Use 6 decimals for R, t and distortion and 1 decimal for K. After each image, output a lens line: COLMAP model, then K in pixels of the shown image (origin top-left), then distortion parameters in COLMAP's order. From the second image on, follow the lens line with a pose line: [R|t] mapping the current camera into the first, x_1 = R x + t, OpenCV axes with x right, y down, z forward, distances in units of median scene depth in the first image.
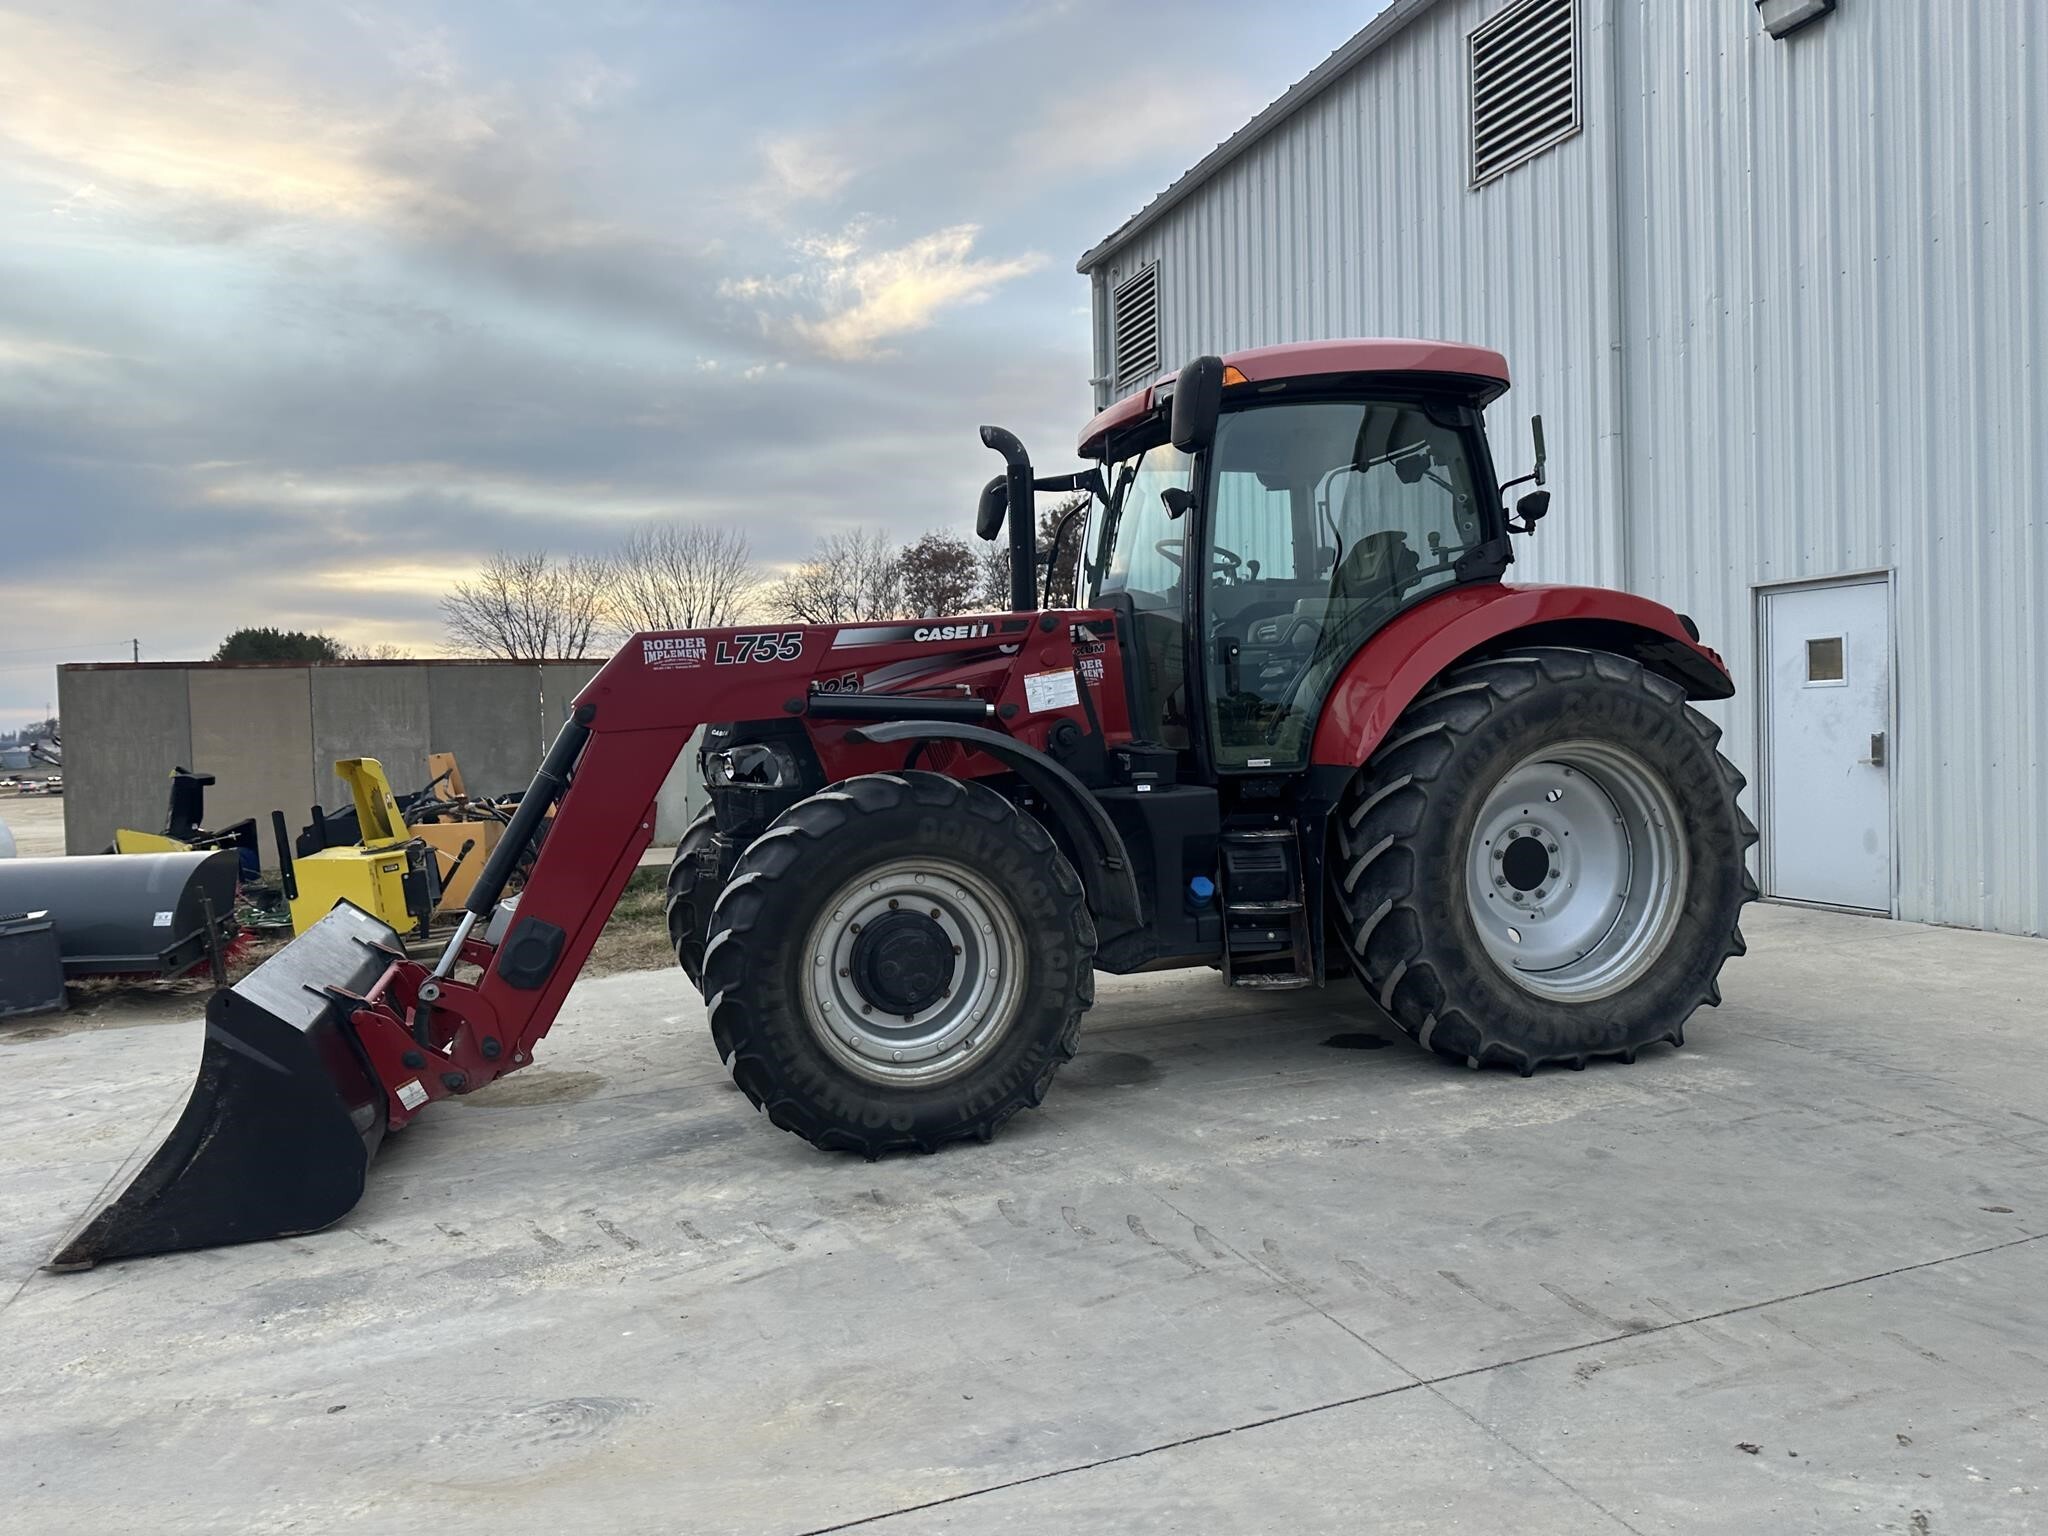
lens RADIAL K [[1433.4, 0, 1047.3], [0, 1433.4, 755.8], [0, 0, 1]] dist [0.059903, -0.085875]
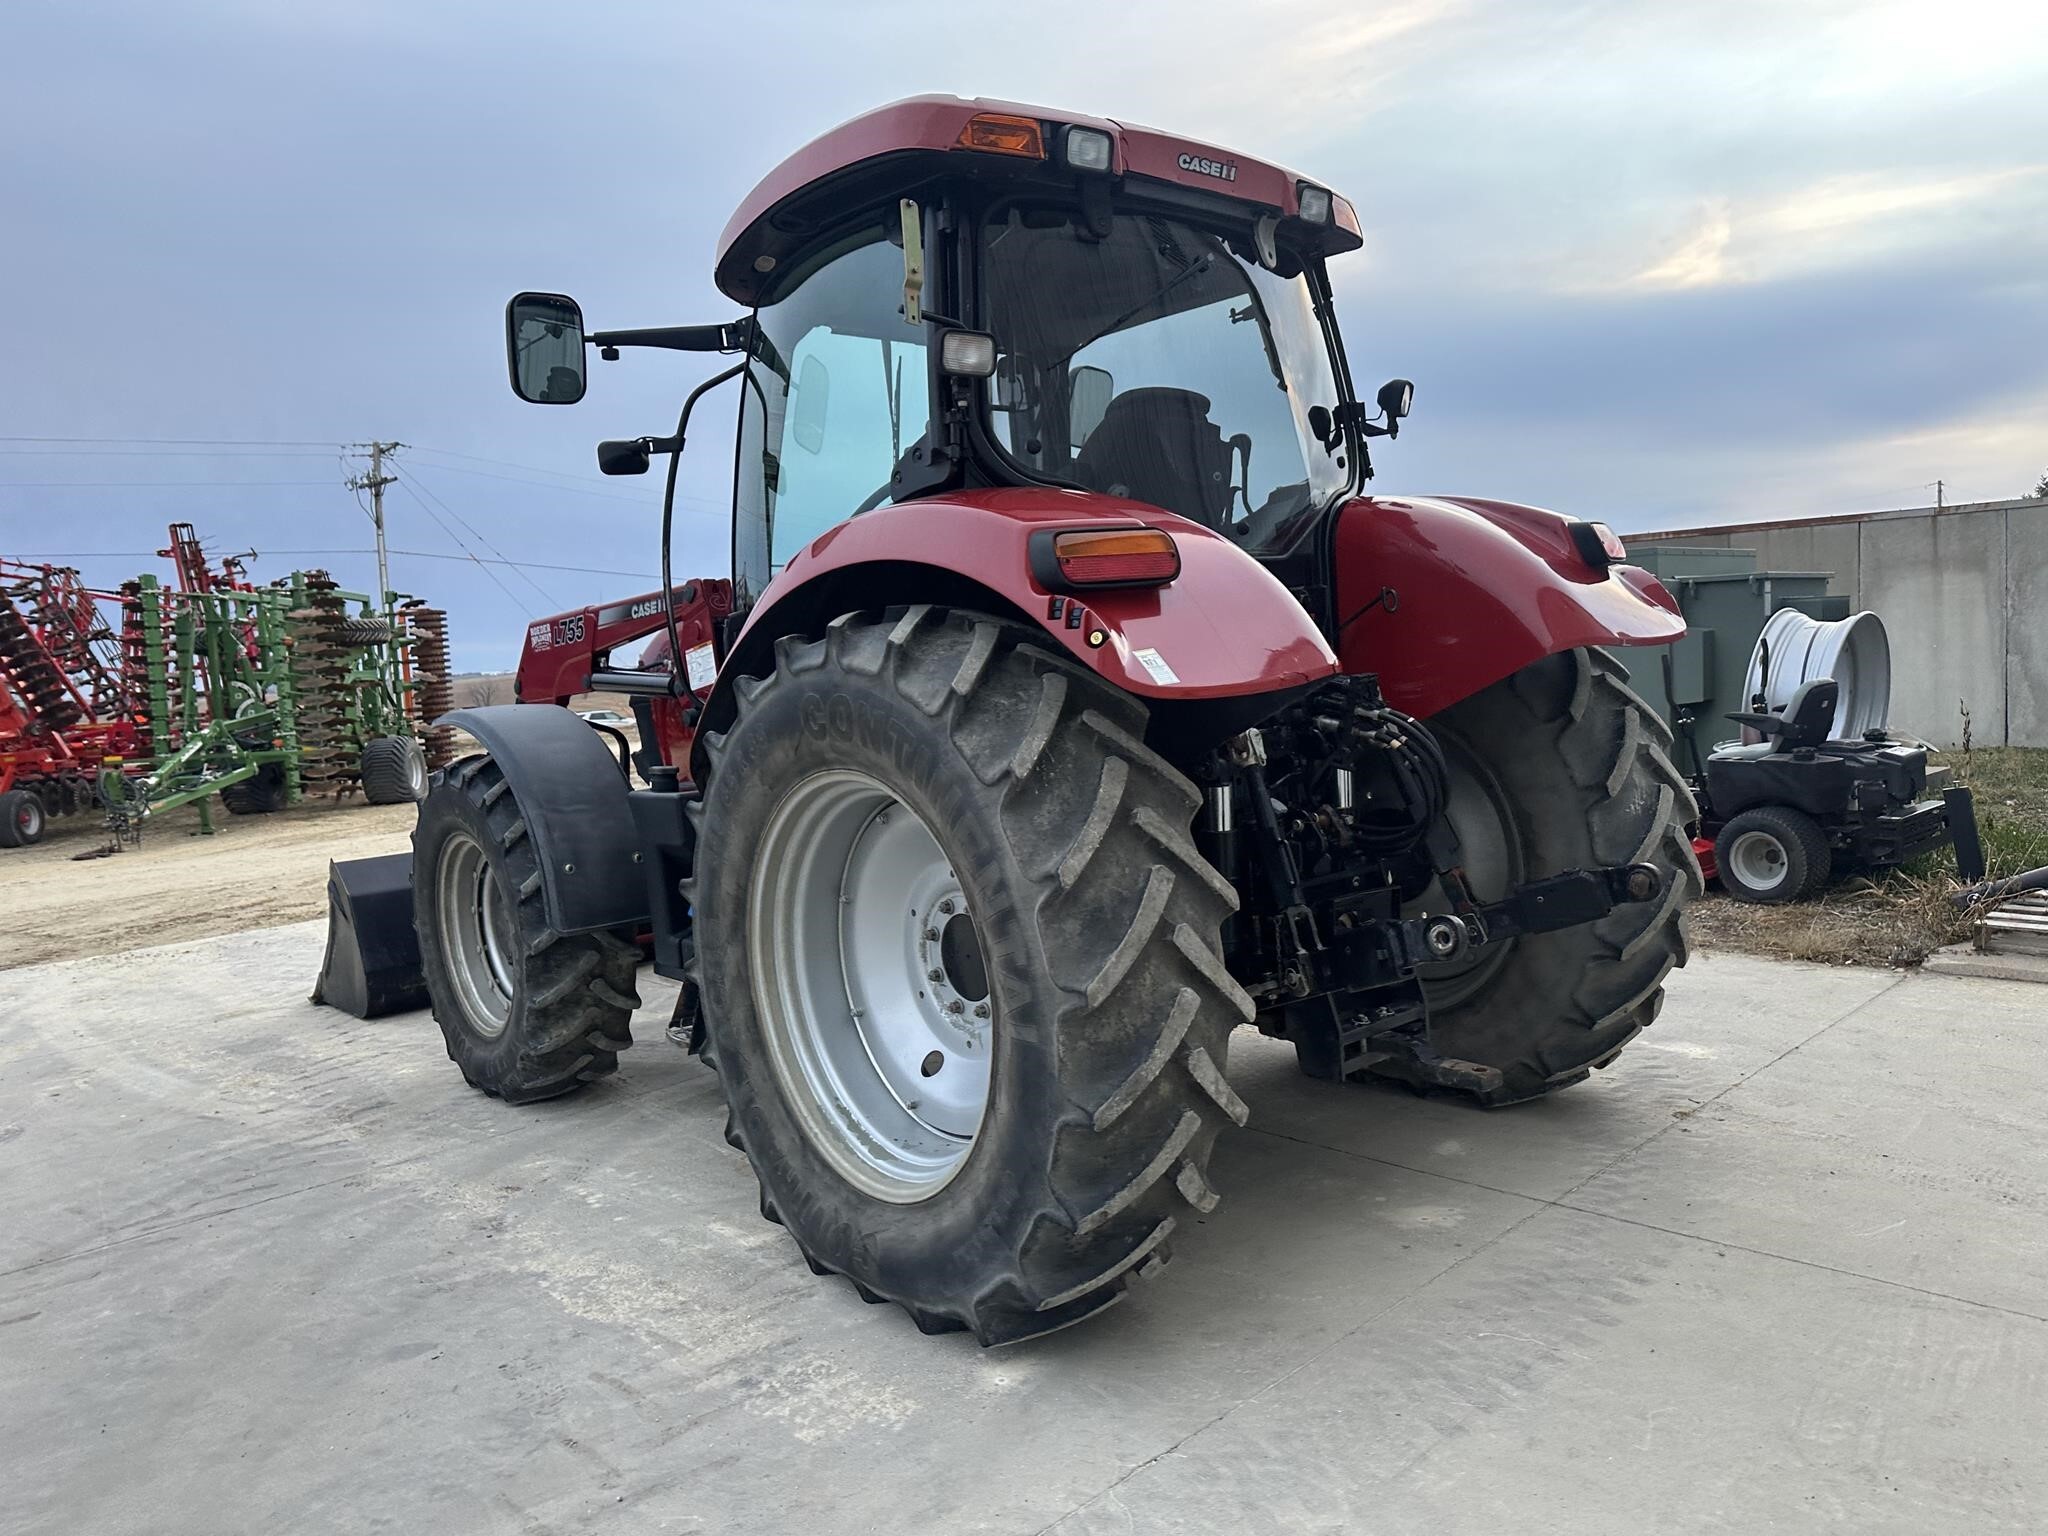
lens RADIAL K [[1433.4, 0, 1040.1], [0, 1433.4, 769.5], [0, 0, 1]] dist [0.059903, -0.085875]
pose [[0.383480, 0.085587, -0.919575, 1.068015], [0.026331, 0.994279, 0.103521, -0.078963], [0.923174, -0.063912, 0.379033, 0.960194]]
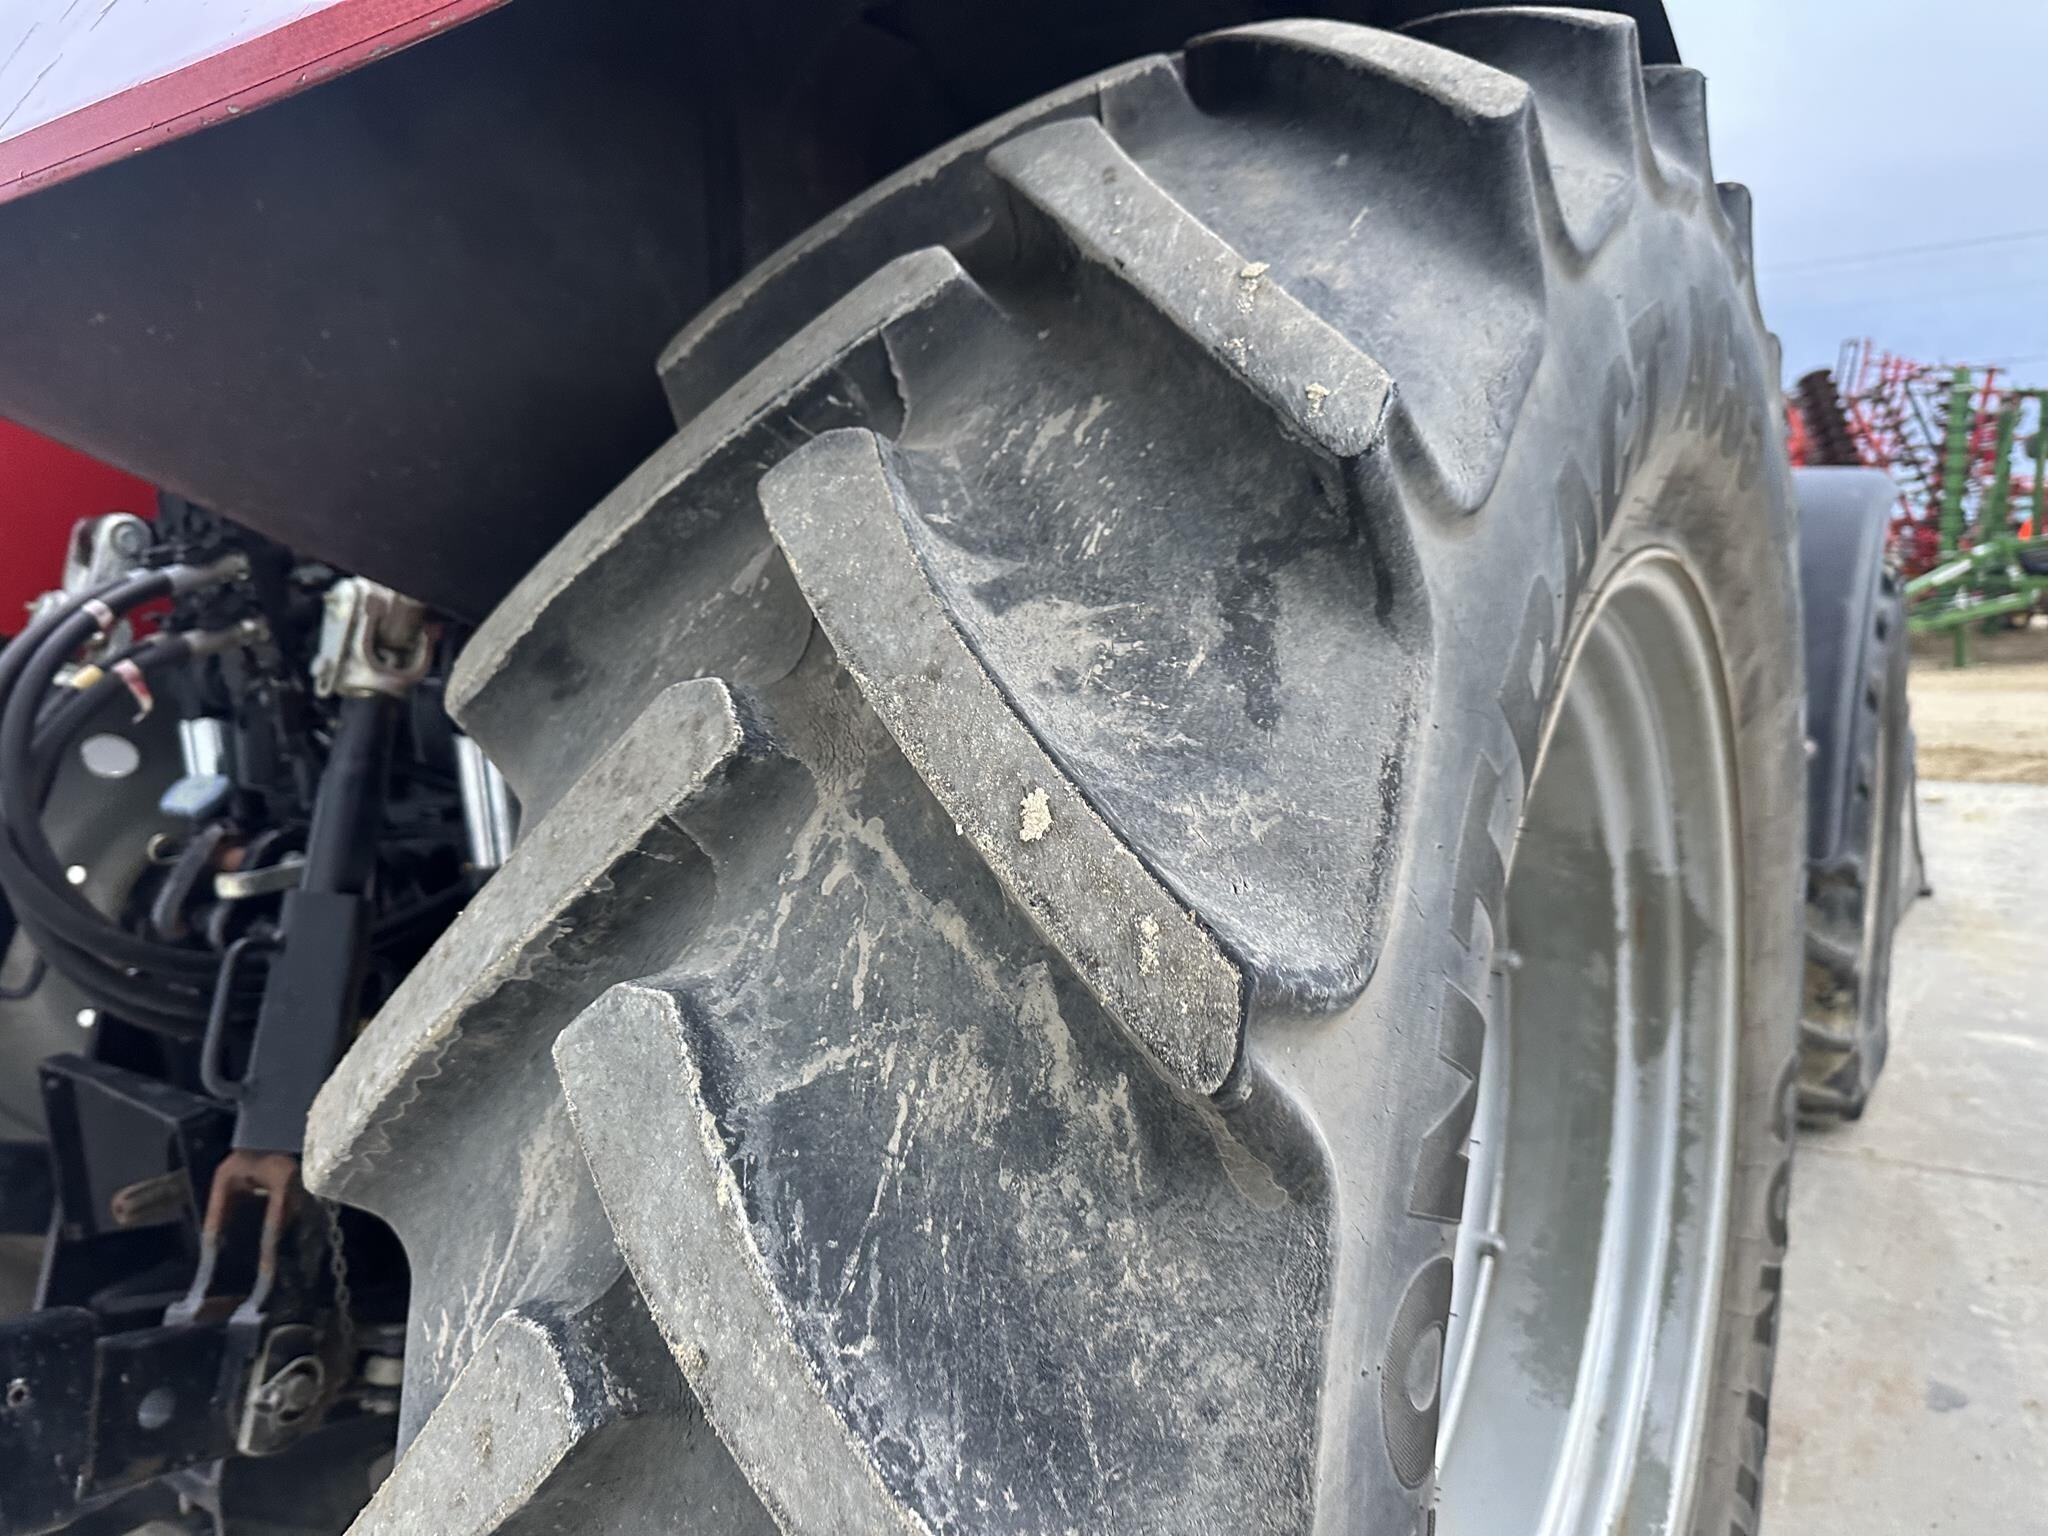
lens RADIAL K [[1433.4, 0, 1029.5], [0, 1433.4, 768.3], [0, 0, 1]] dist [0.059903, -0.085875]
pose [[-0.788932, 0.141609, -0.597940, 0.460032], [0.042021, 0.983238, 0.177416, -0.029841], [0.613042, 0.114843, -0.781659, 1.708585]]
